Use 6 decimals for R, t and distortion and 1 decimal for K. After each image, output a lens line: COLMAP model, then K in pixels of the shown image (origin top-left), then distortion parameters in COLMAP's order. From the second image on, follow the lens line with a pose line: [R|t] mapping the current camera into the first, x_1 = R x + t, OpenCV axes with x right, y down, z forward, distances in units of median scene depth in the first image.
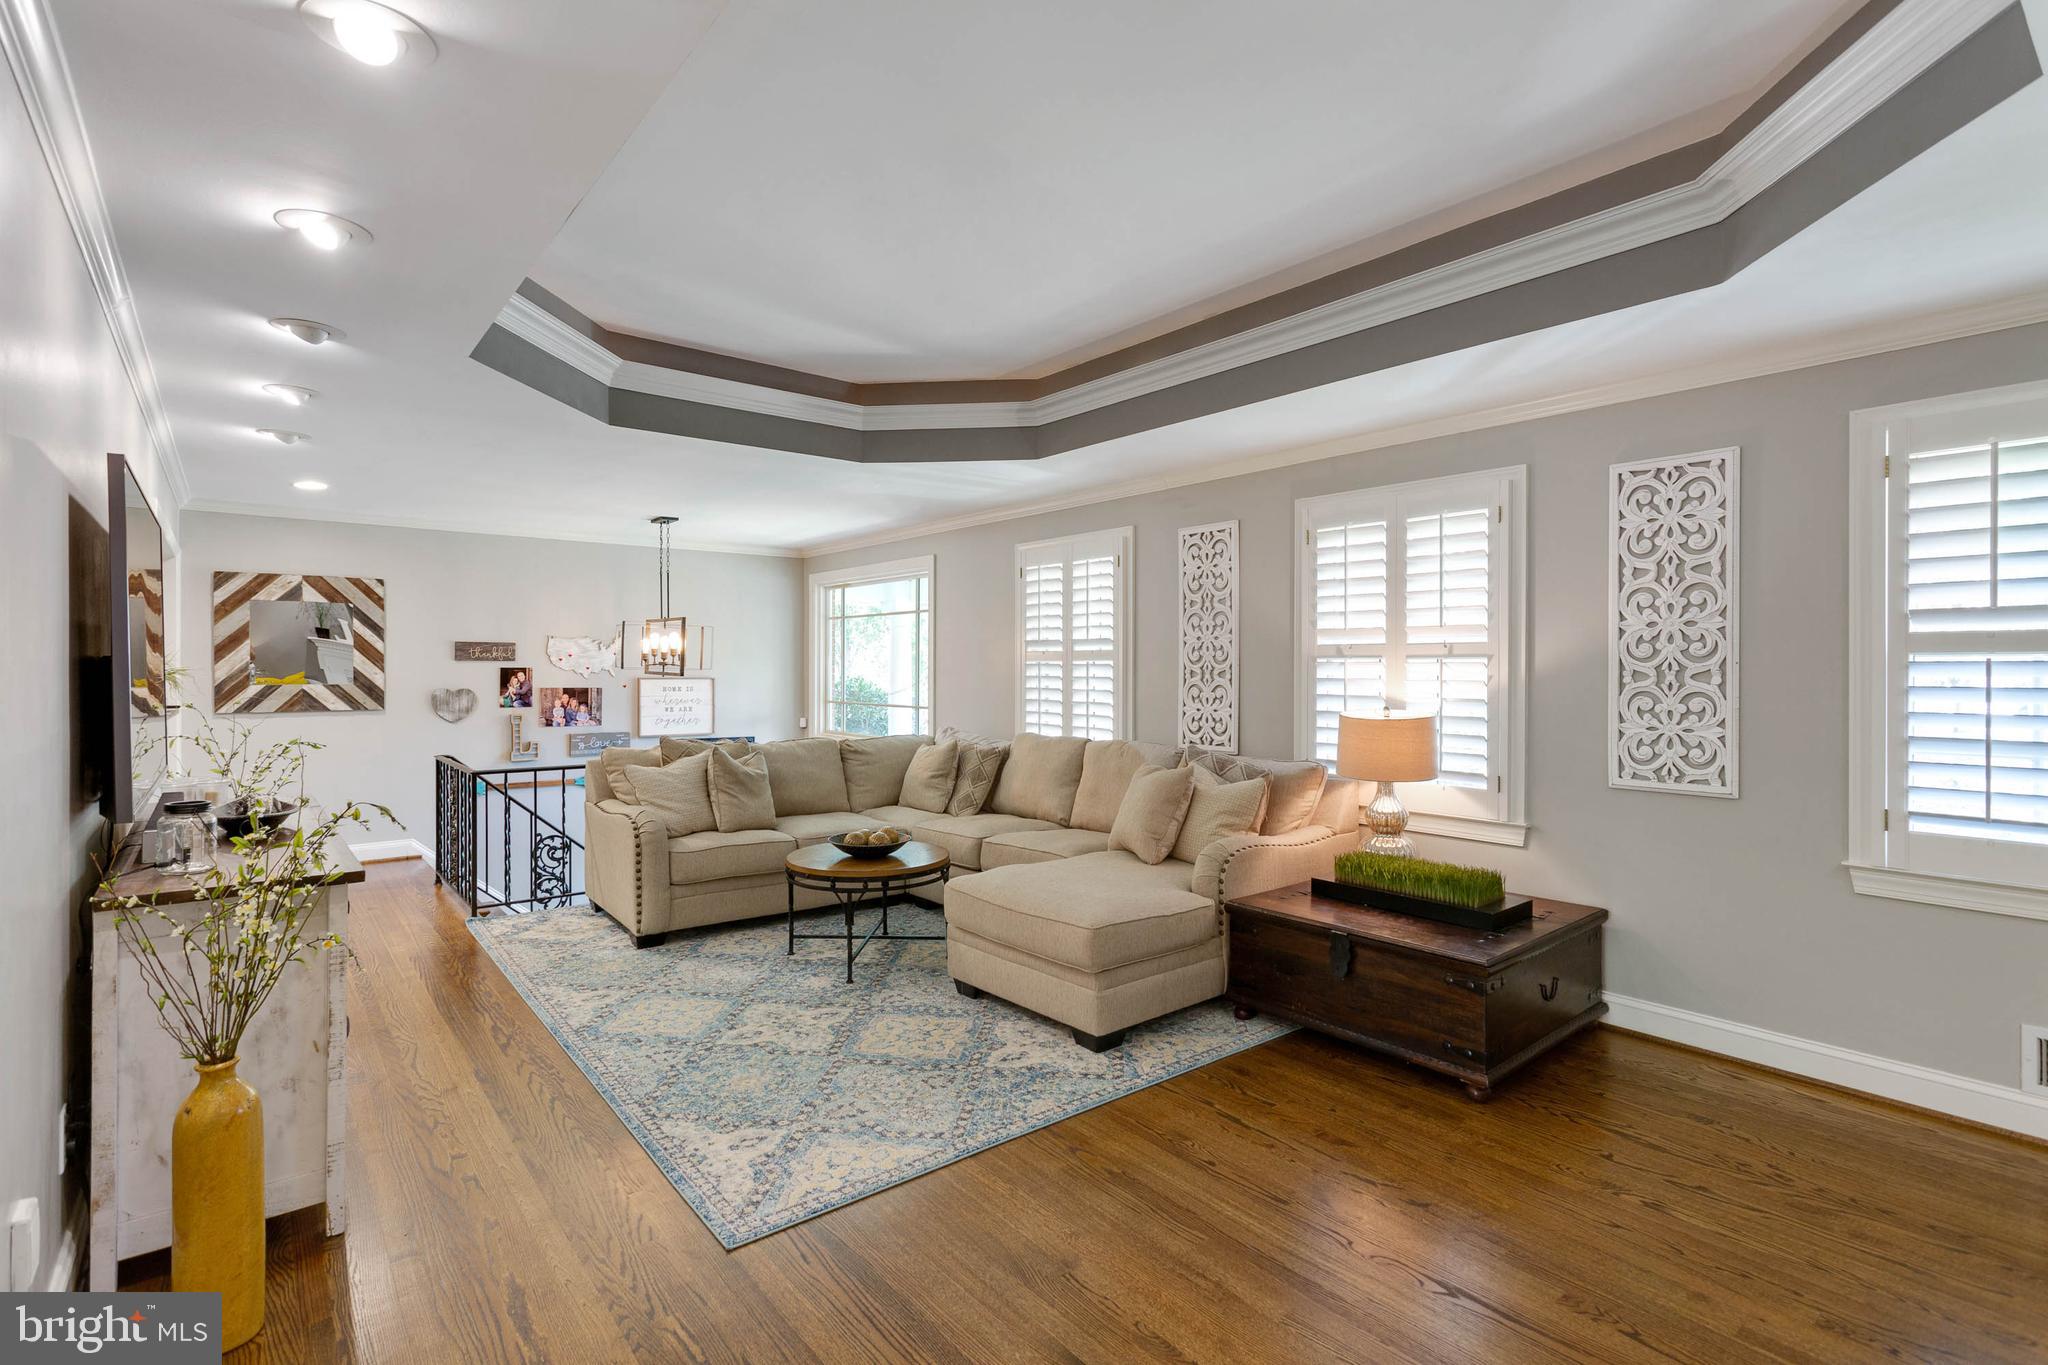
lens RADIAL K [[973.5, 0, 1024.0], [0, 973.5, 669.7], [0, 0, 1]] dist [0.002741, 0.002553]
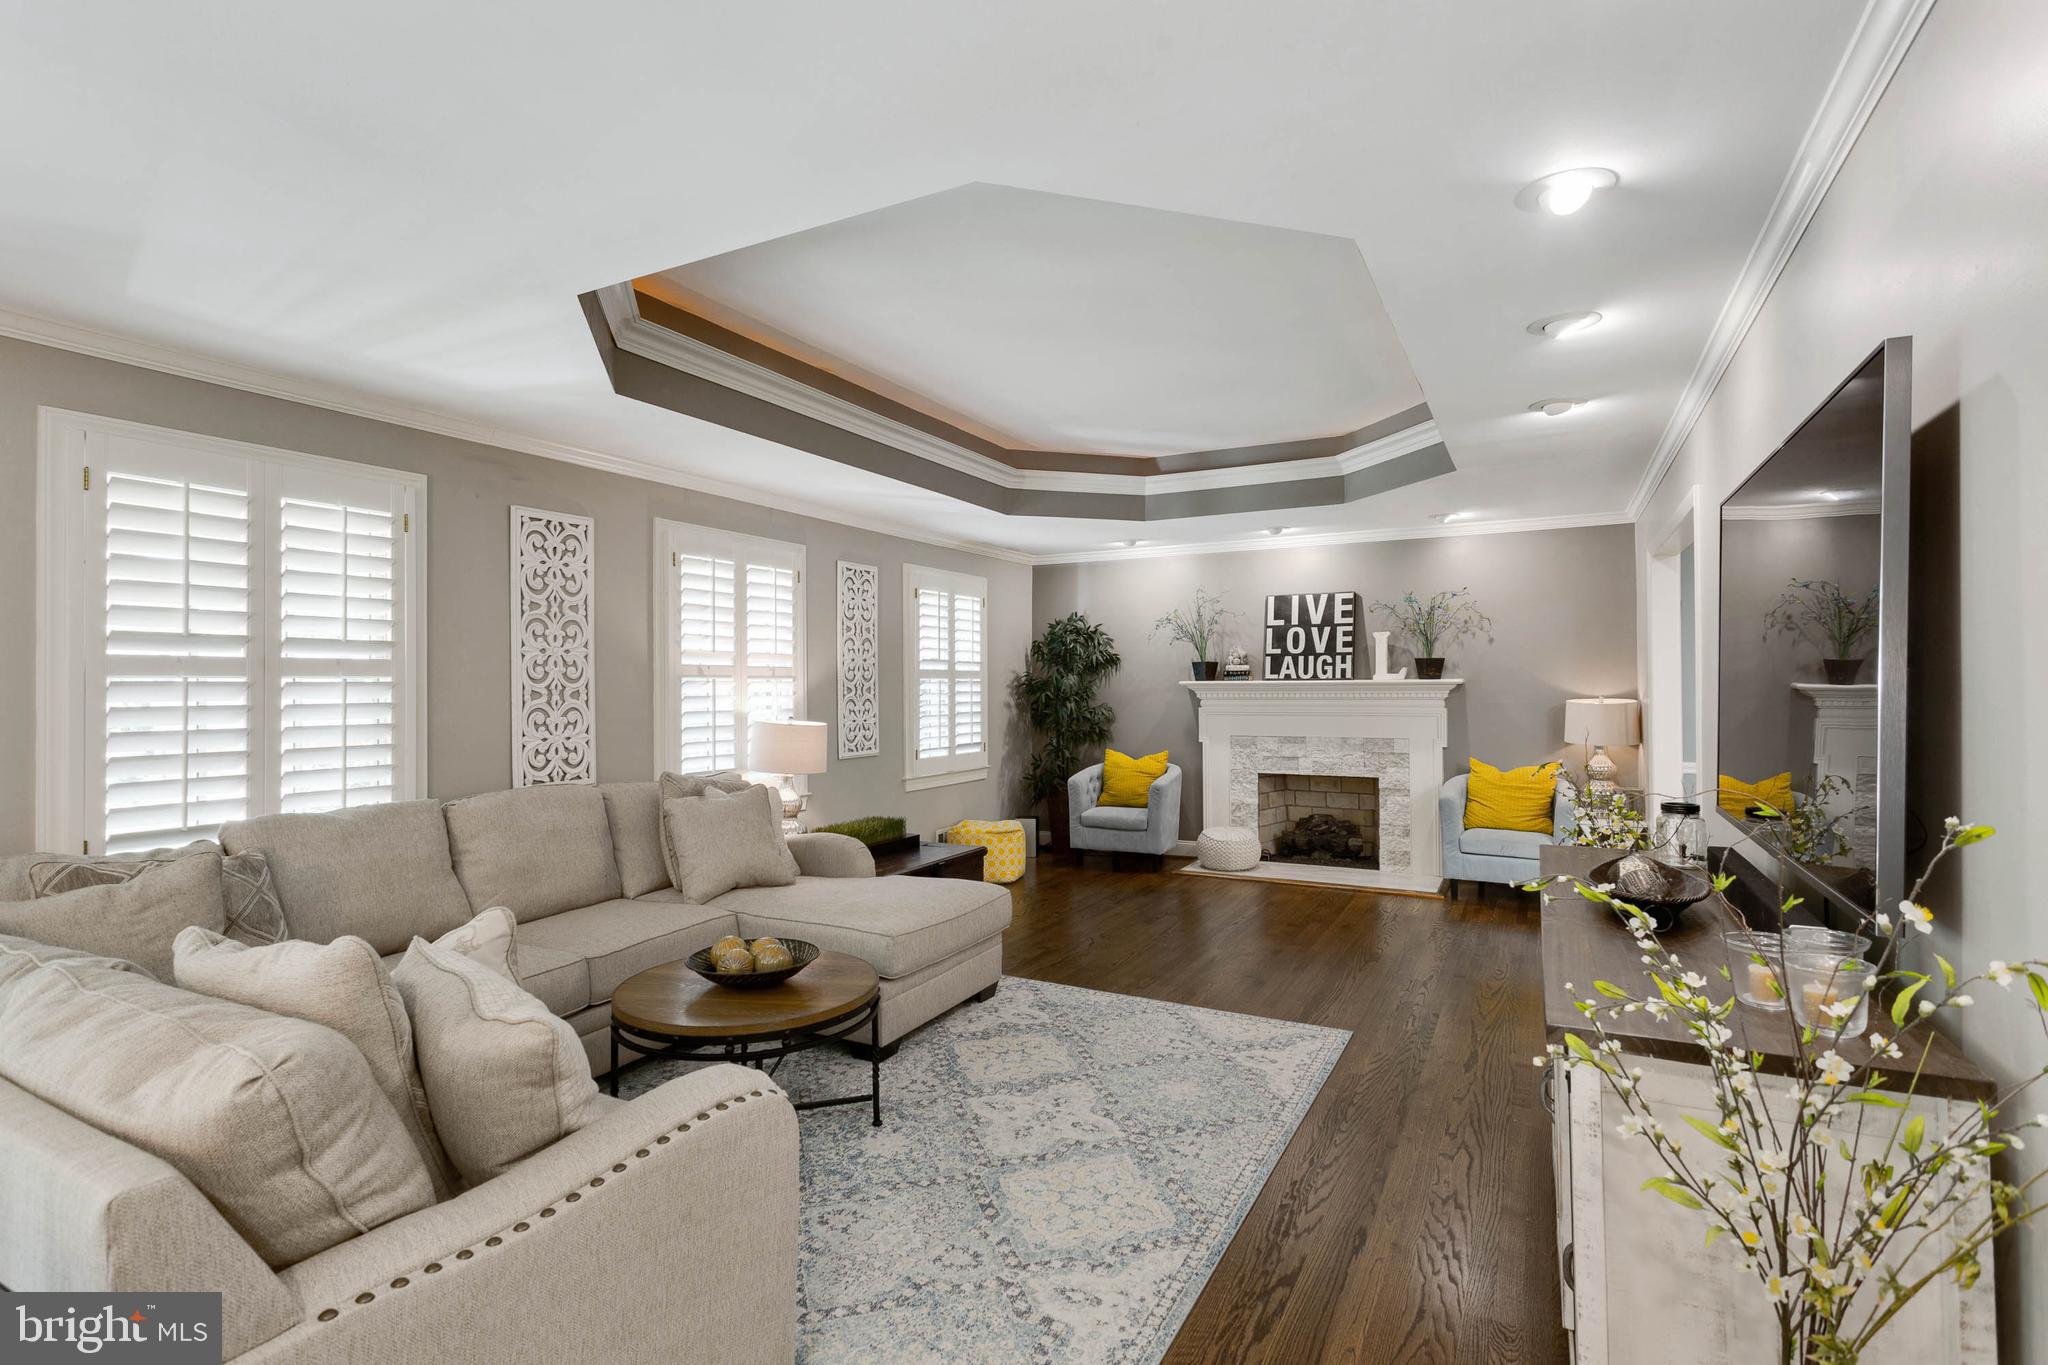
lens RADIAL K [[973.5, 0, 1021.8], [0, 973.5, 684.5], [0, 0, 1]] dist [0.002741, 0.002553]
pose [[-0.387443, 0.000998, 0.921893, -0.820336], [0.006827, 0.999975, 0.001786, -0.003527], [-0.921868, 0.006986, -0.387440, 1.094717]]
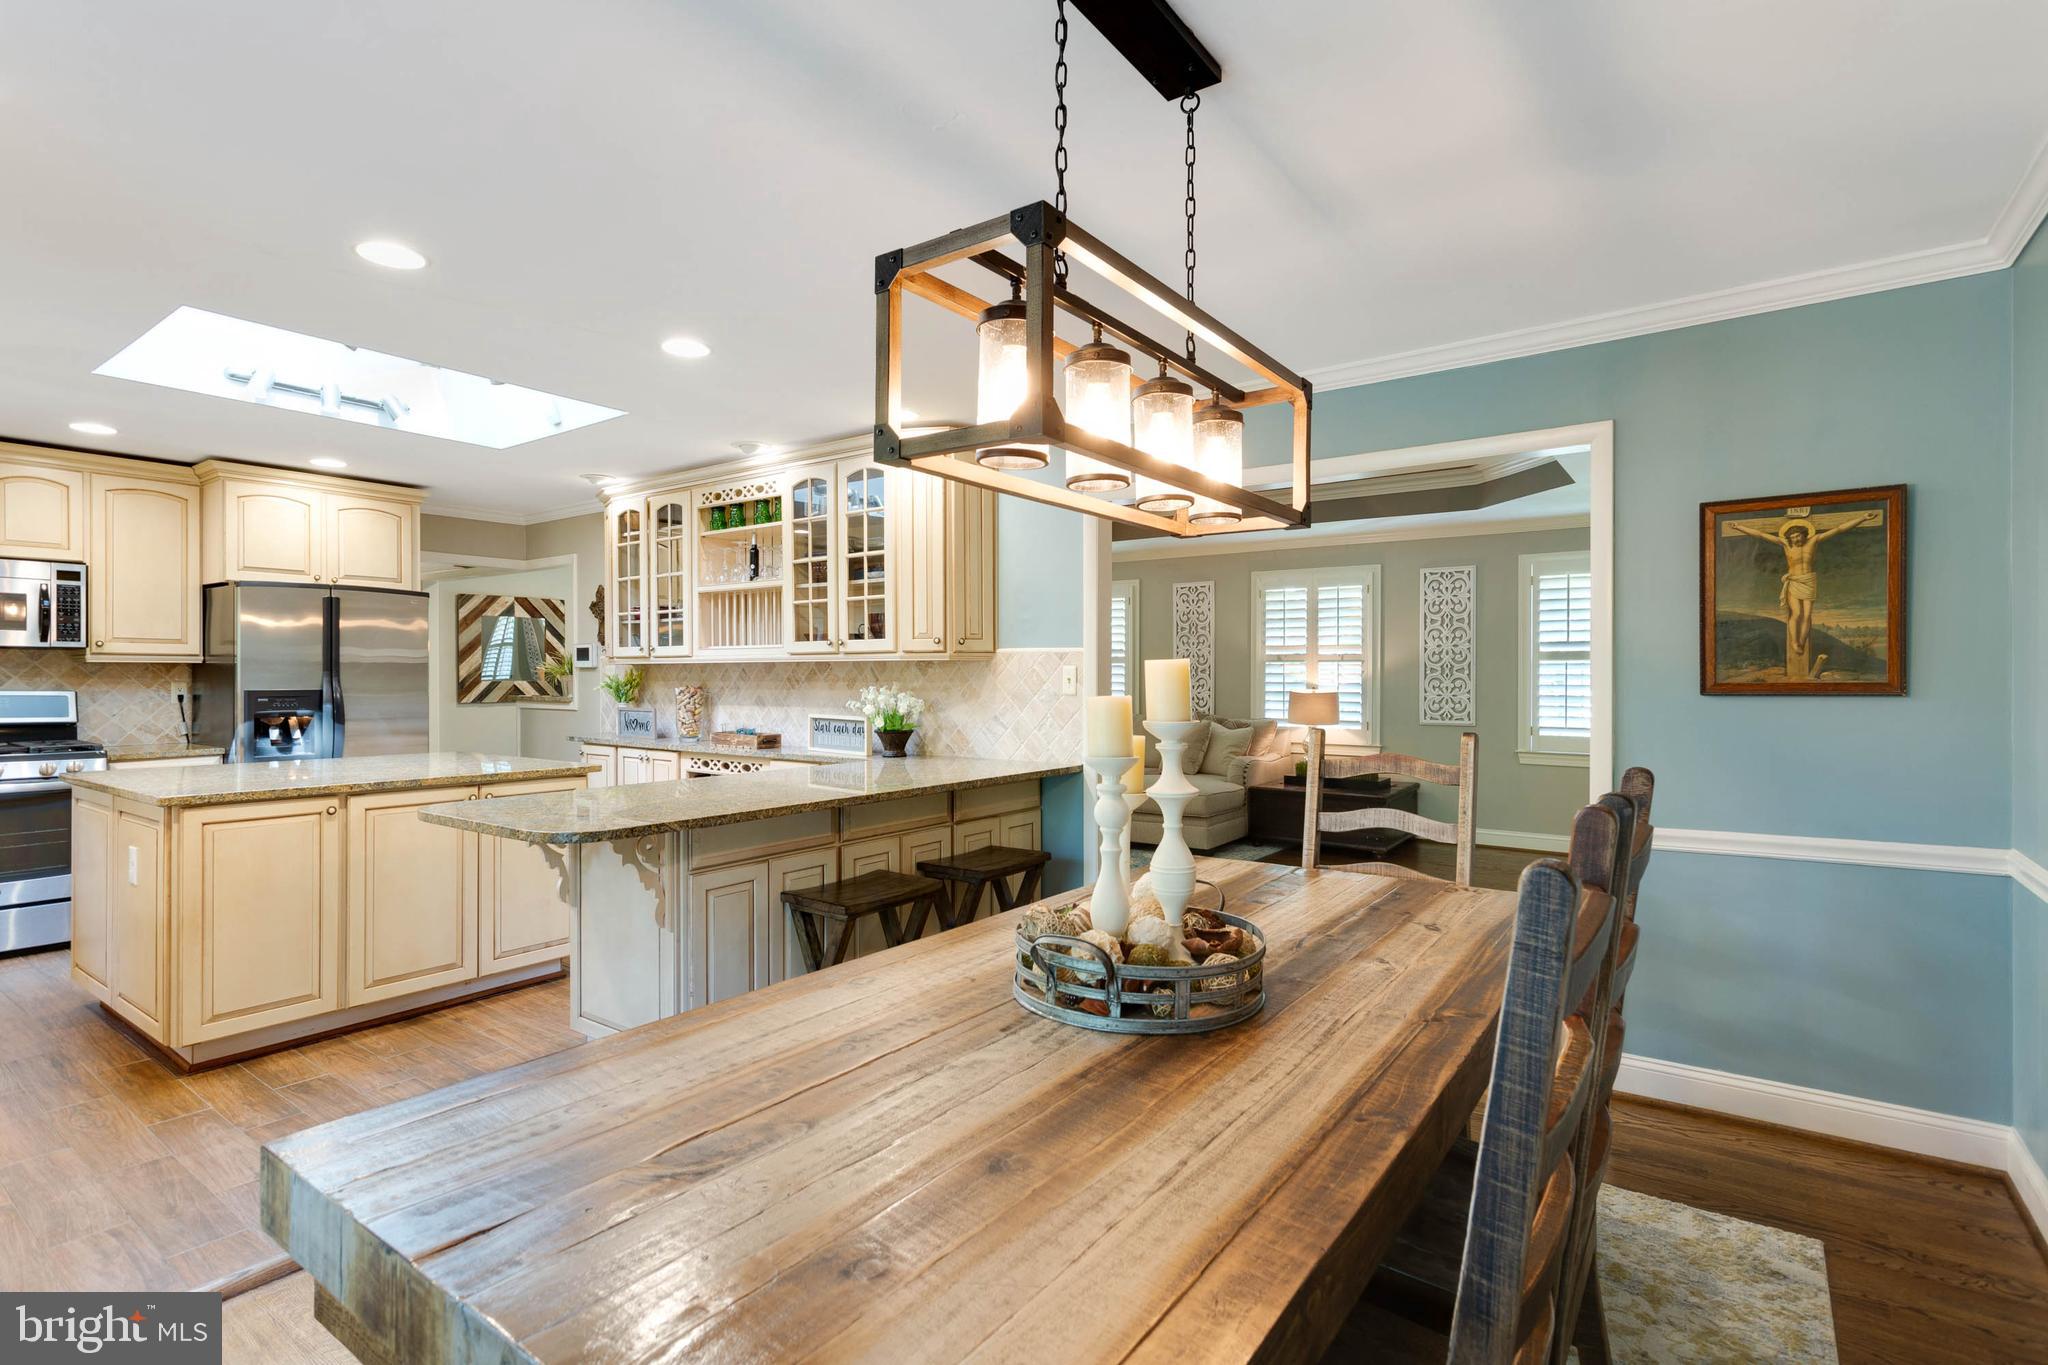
lens RADIAL K [[973.5, 0, 1039.3], [0, 973.5, 682.7], [0, 0, 1]] dist [0.002741, 0.002553]
pose [[0.962166, -0.004464, 0.272429, -0.604062], [0.001710, 0.999945, 0.010345, 0.007655], [-0.272460, -0.009487, 0.962120, -0.628638]]
